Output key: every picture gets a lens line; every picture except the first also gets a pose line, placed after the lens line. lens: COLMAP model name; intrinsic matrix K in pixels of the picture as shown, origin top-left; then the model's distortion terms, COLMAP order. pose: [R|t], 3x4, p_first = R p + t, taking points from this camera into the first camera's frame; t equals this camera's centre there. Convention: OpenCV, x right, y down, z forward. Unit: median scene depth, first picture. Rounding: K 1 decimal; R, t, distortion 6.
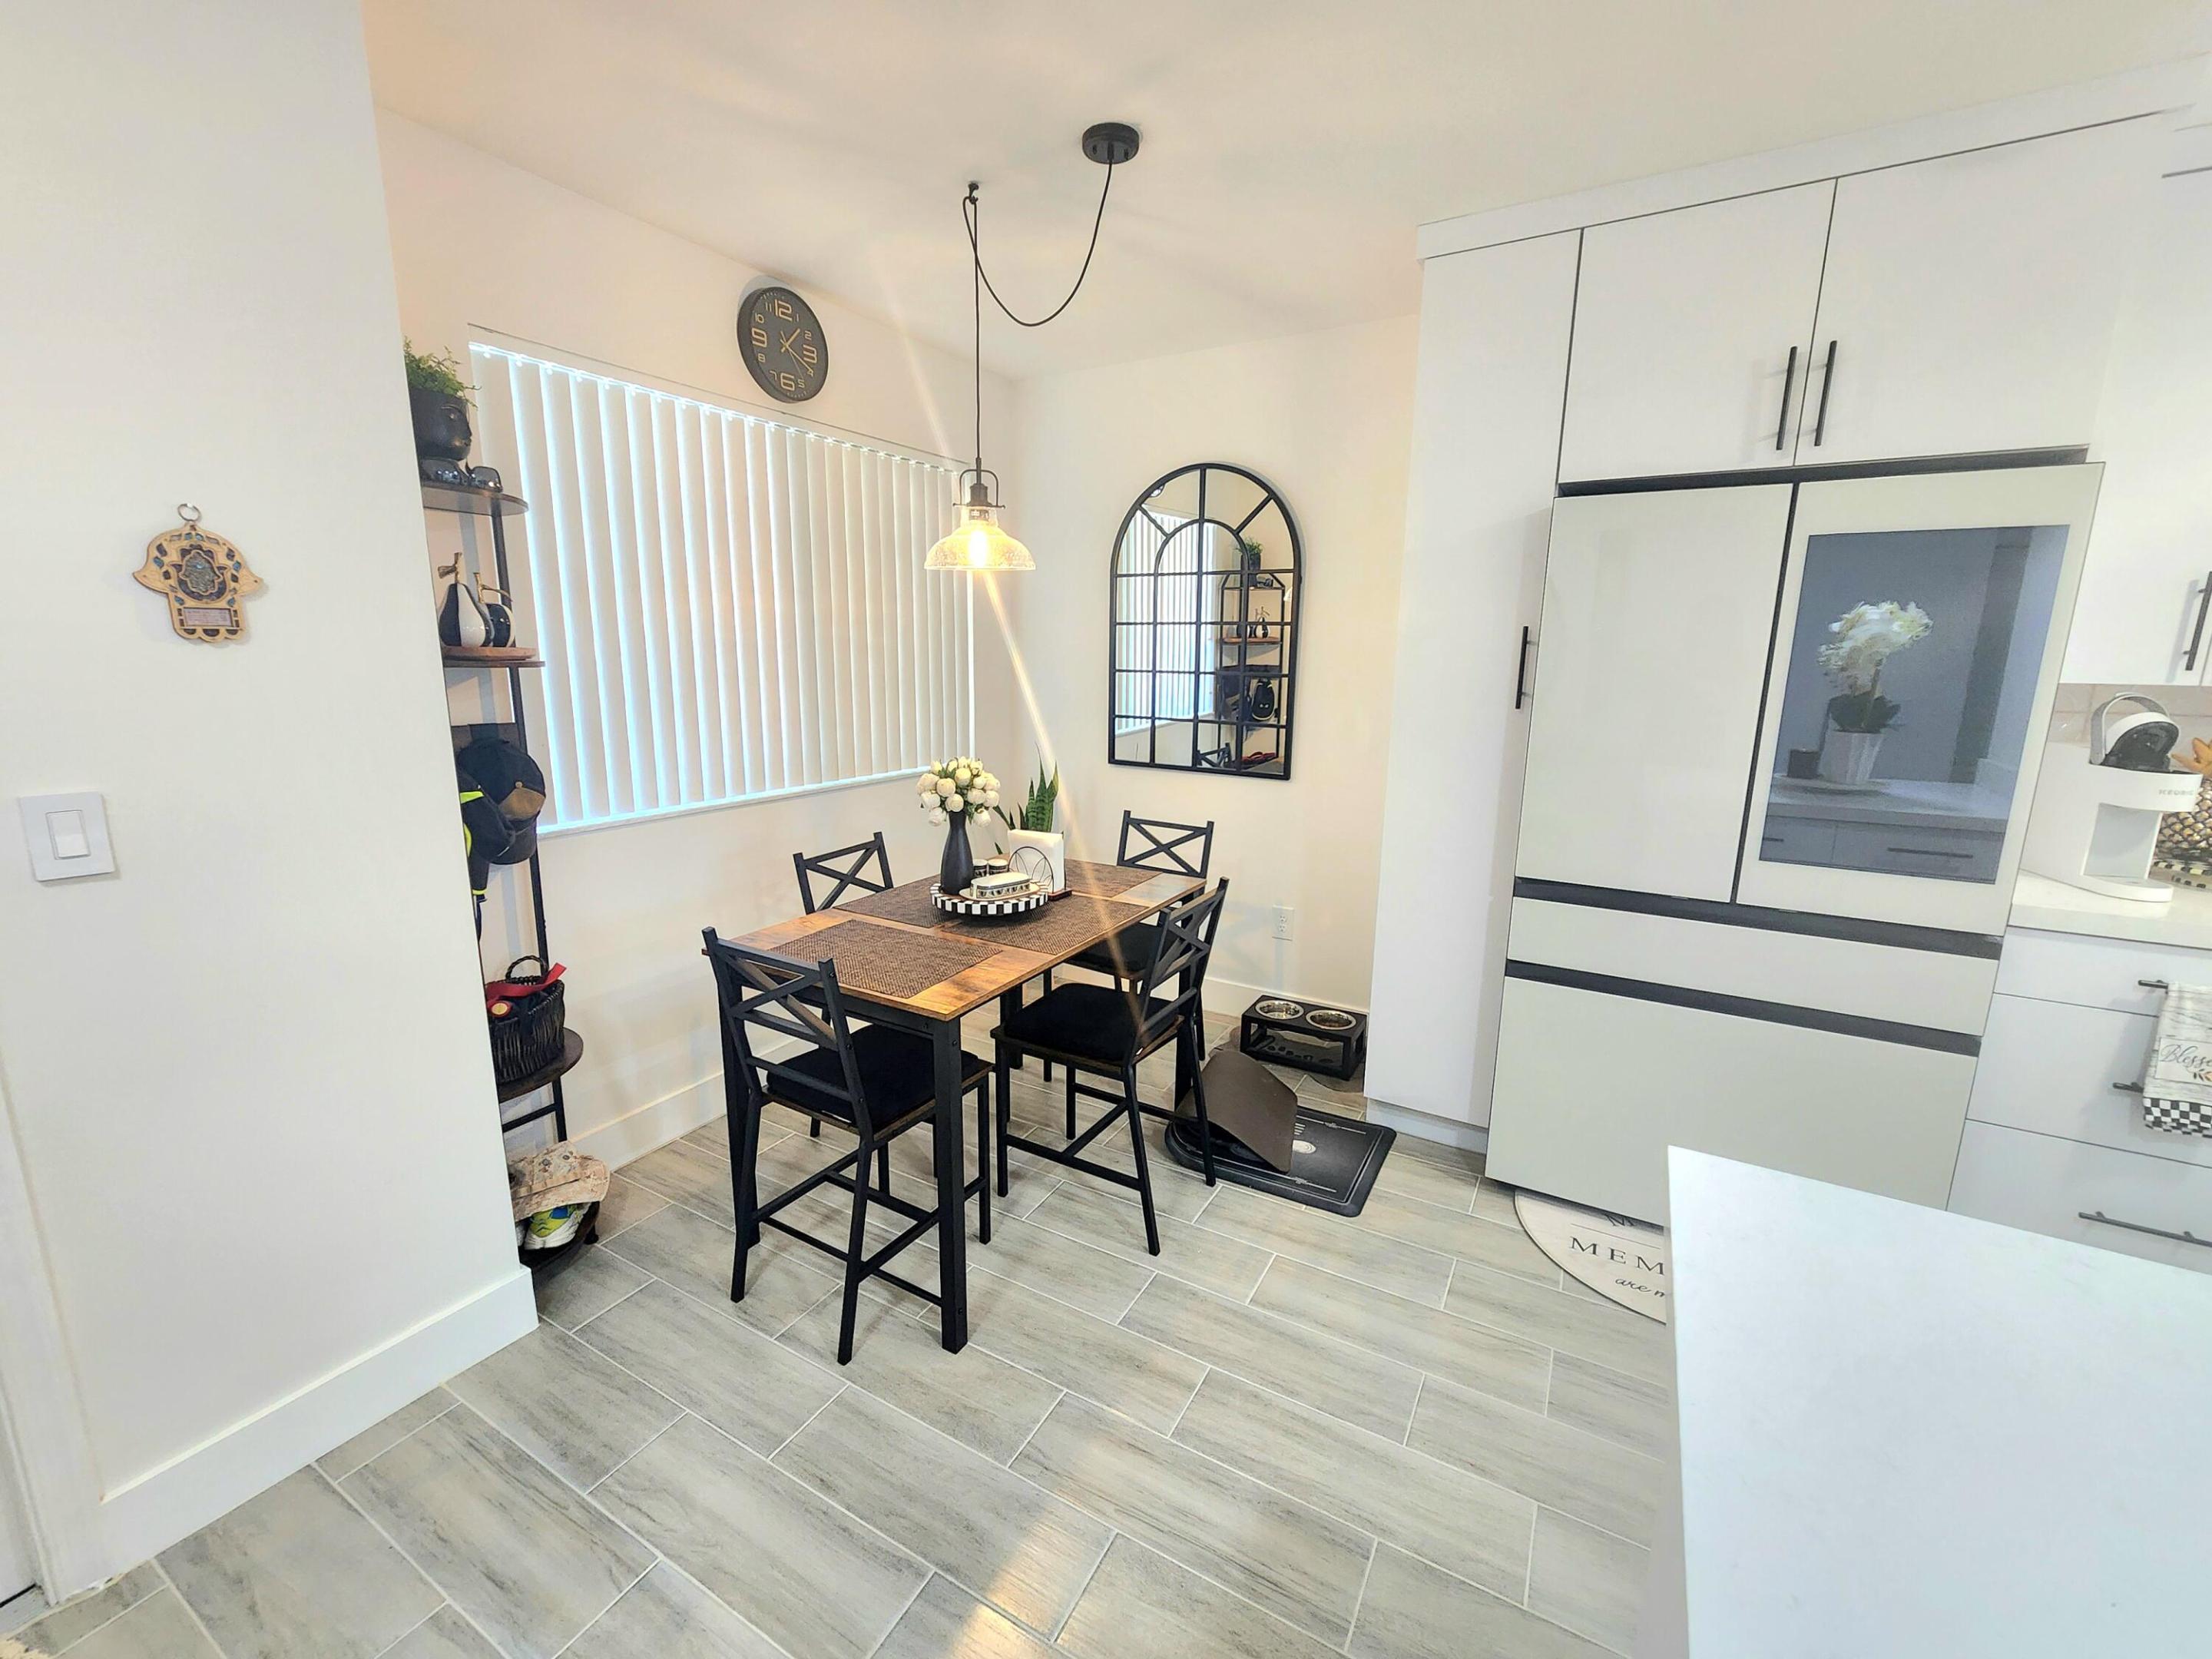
lens RADIAL K [[909.5, 0, 1102.0], [0, 909.5, 828.9], [0, 0, 1]] dist [-0.001076, 0.000981]
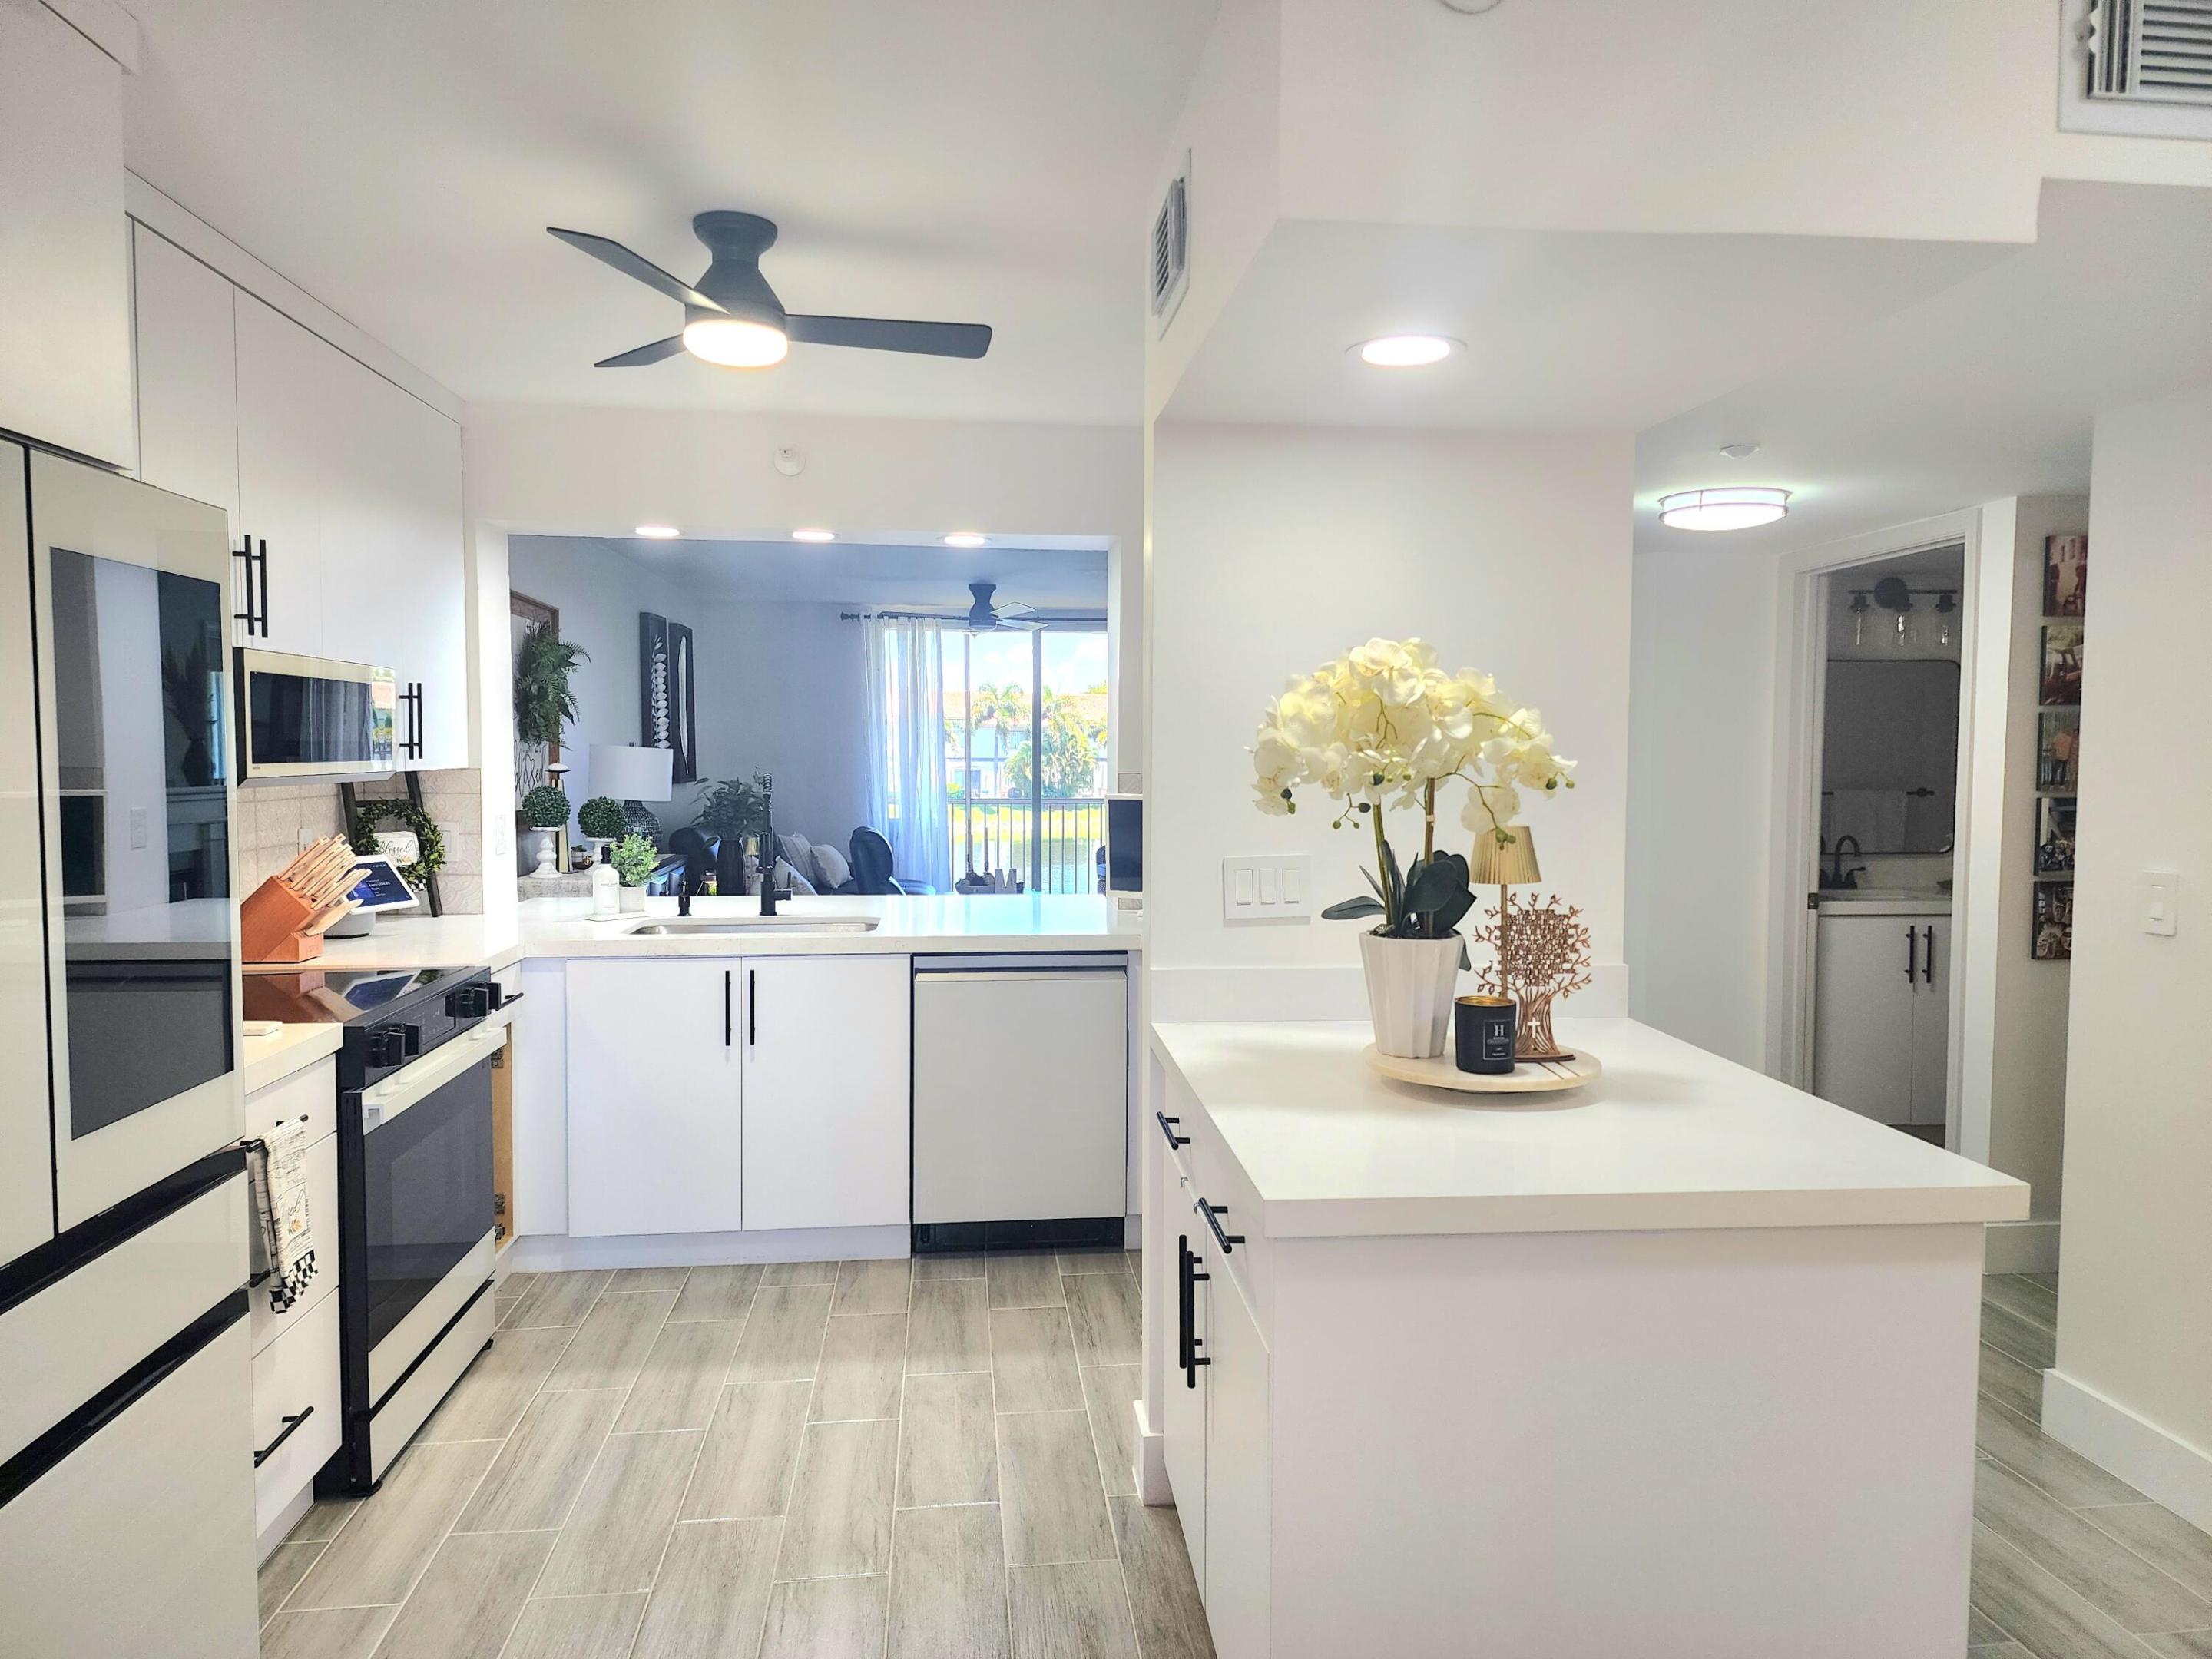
lens RADIAL K [[1465.1, 0, 1108.7], [0, 1465.1, 836.7], [0, 0, 1]] dist [0.097736, -0.089818]
pose [[-0.586819, -0.062246, 0.807322, -0.328156], [0.146631, 0.972388, 0.181554, -0.207431], [-0.796331, 0.224918, -0.561488, 0.965506]]
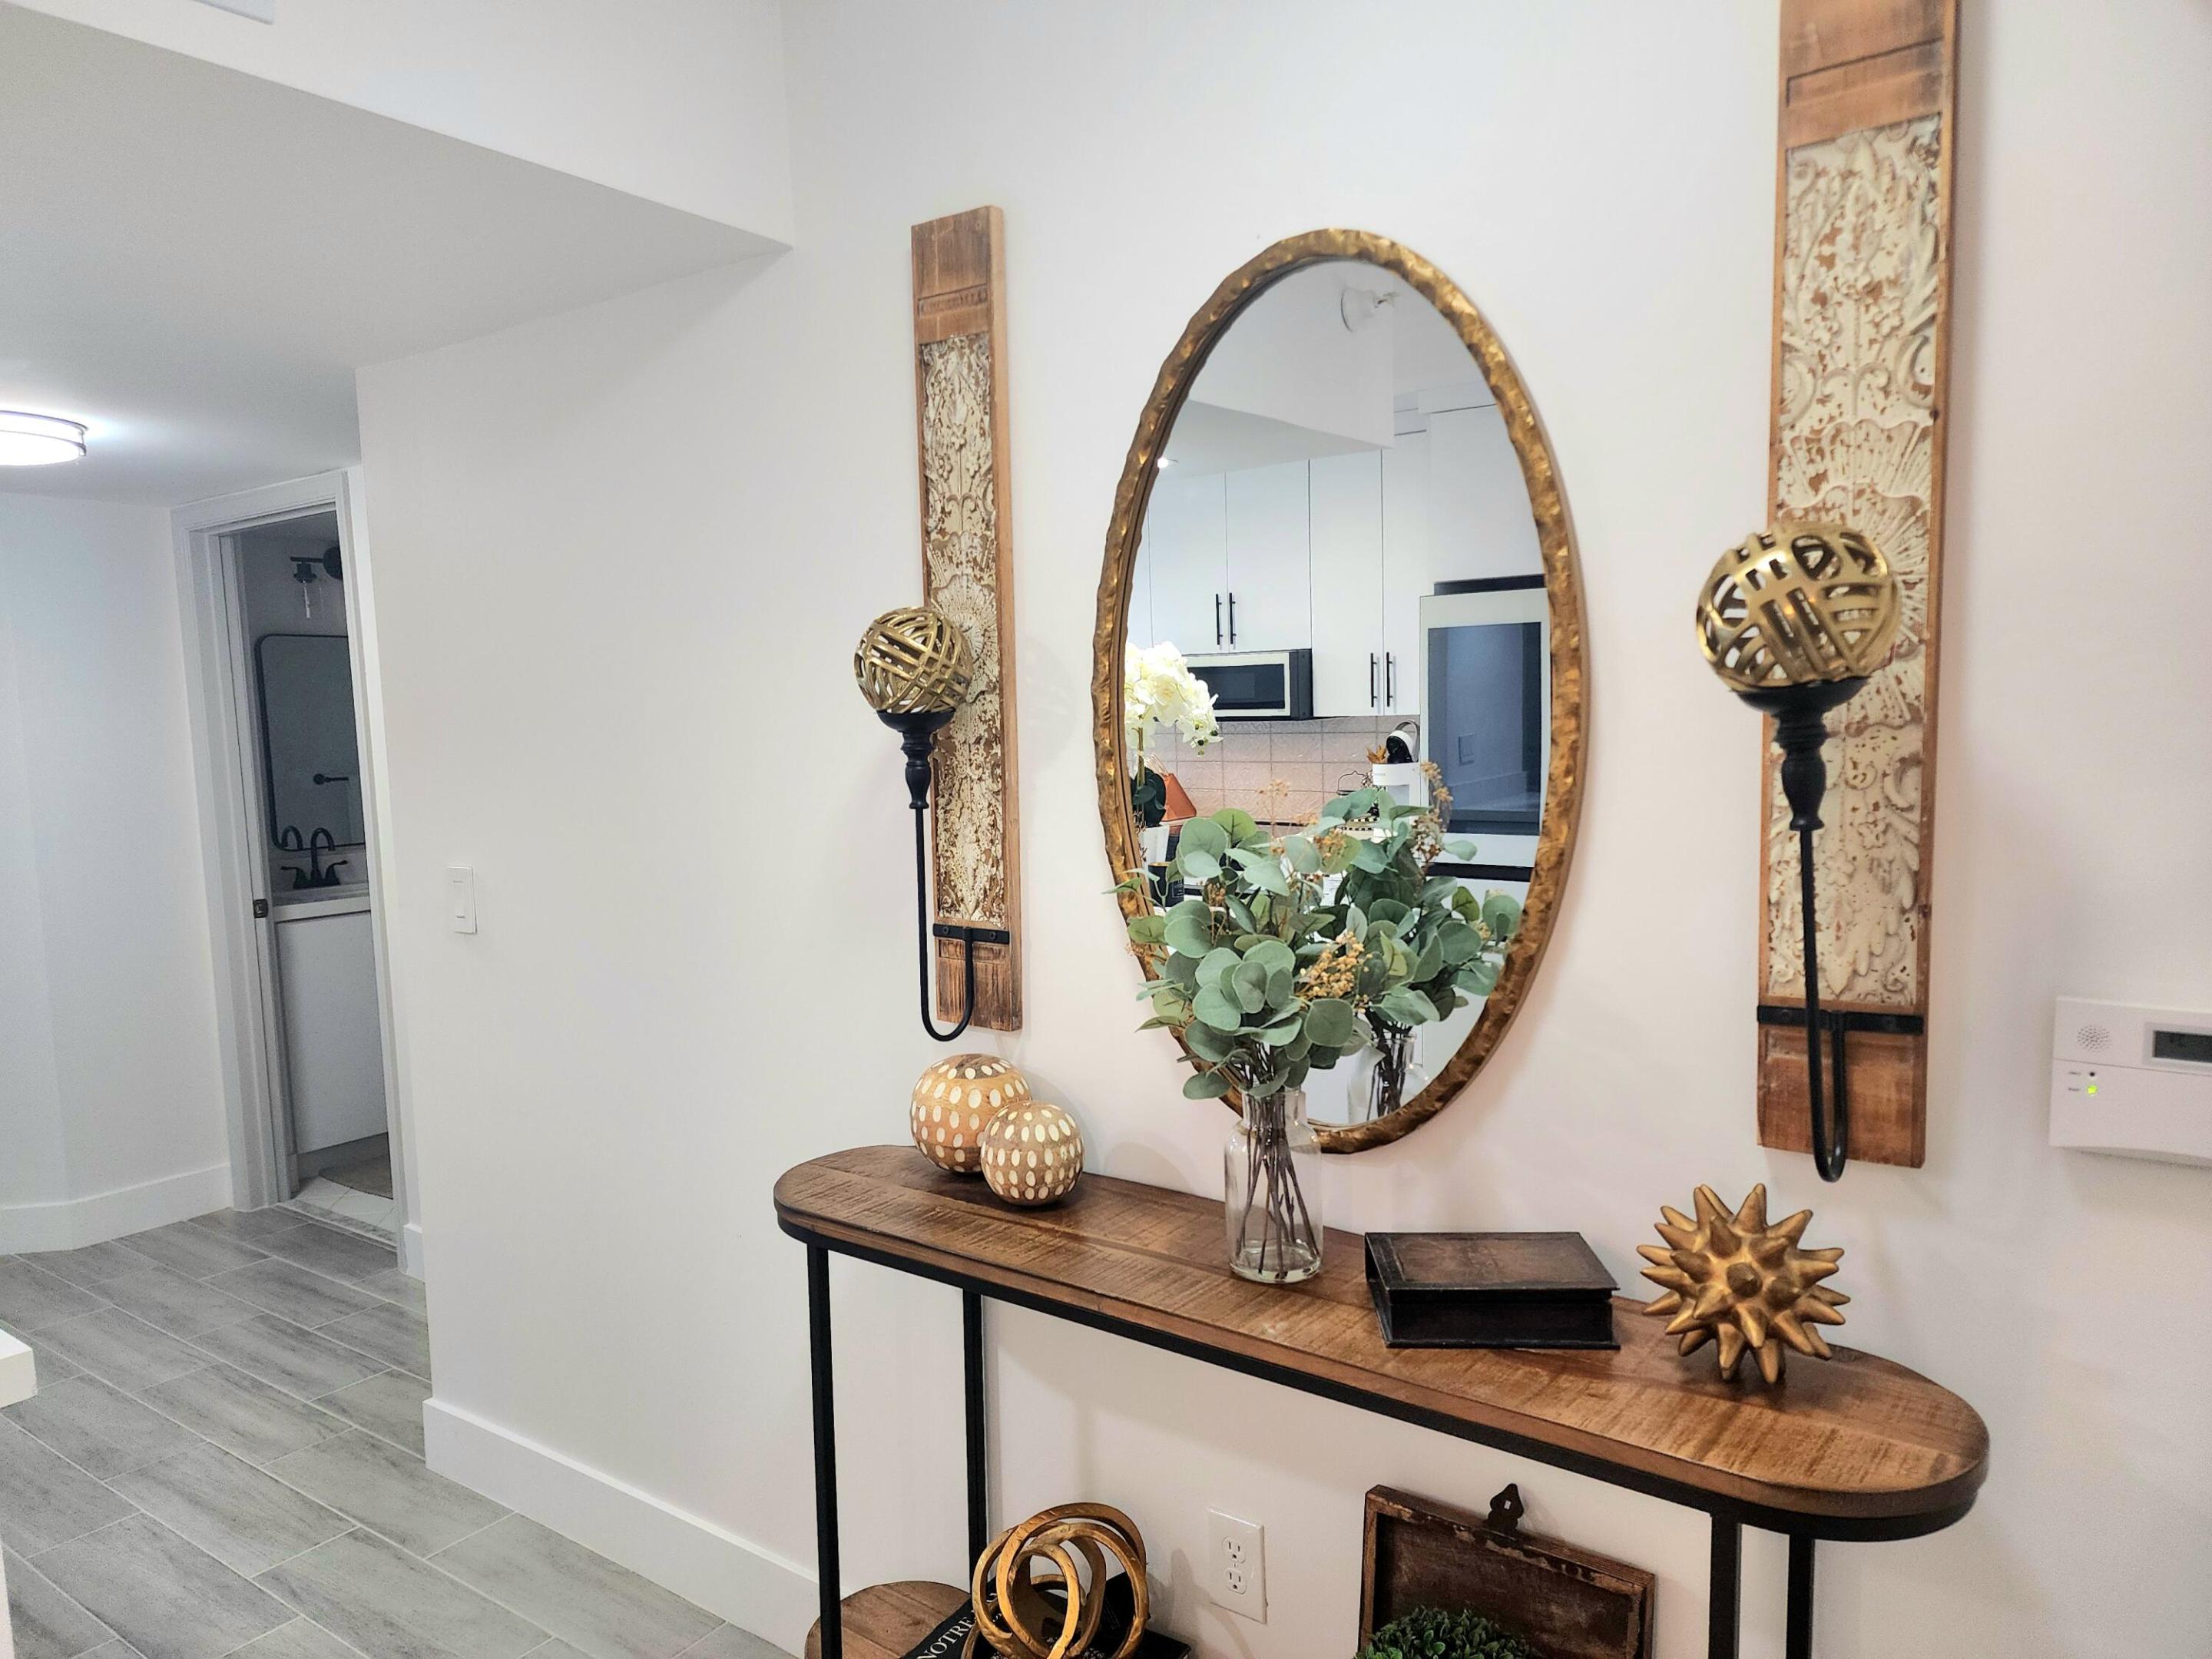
lens RADIAL K [[1452.8, 0, 1105.2], [0, 1452.8, 866.3], [0, 0, 1]] dist [0.100707, -0.084618]
pose [[-0.994291, 0.001680, 0.106691, -0.490503], [0.033714, 0.953603, 0.299172, -0.152202], [-0.101238, 0.301061, -0.948216, 0.589414]]
